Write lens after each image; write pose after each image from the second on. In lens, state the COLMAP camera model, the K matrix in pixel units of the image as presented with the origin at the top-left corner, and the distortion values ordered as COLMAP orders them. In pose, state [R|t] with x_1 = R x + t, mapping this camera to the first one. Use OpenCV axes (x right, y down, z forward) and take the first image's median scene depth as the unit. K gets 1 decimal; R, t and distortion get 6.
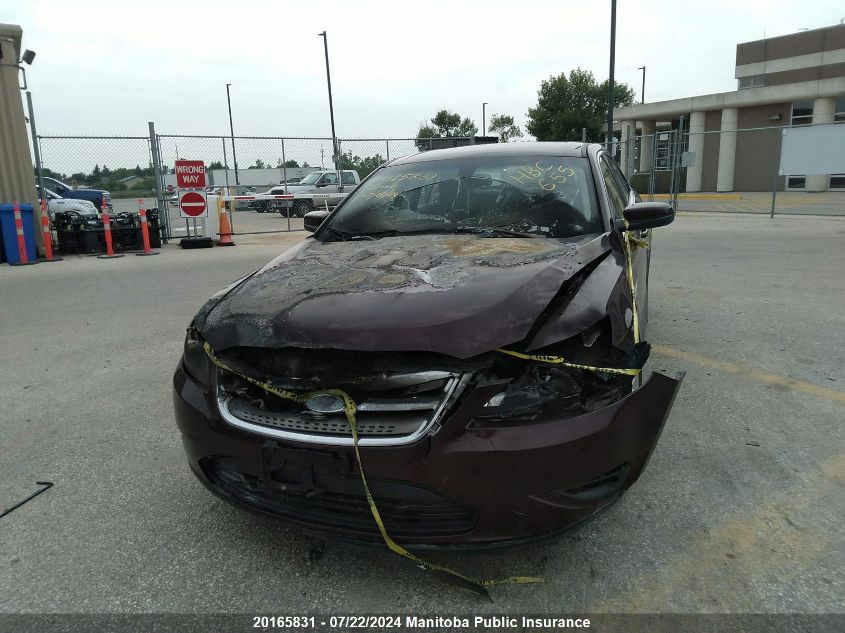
lens RADIAL K [[628.9, 0, 405.8], [0, 628.9, 314.5], [0, 0, 1]] dist [0.036302, -0.057295]
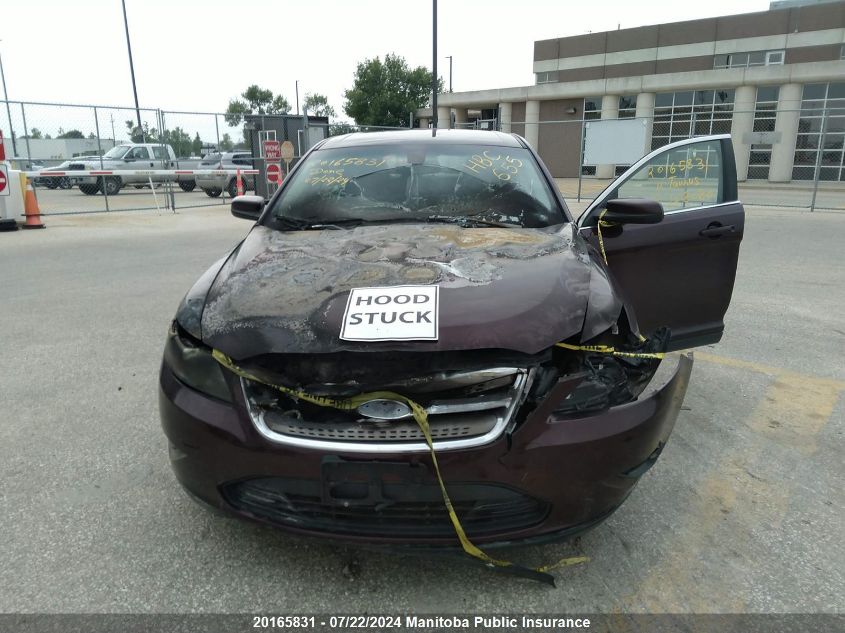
lens RADIAL K [[628.9, 0, 405.8], [0, 628.9, 314.5], [0, 0, 1]] dist [0.036302, -0.057295]
pose [[0.955014, -0.042886, 0.293443, -0.333581], [0.033811, 0.998782, 0.035933, -0.029512], [-0.294627, -0.024395, 0.955301, 0.089223]]
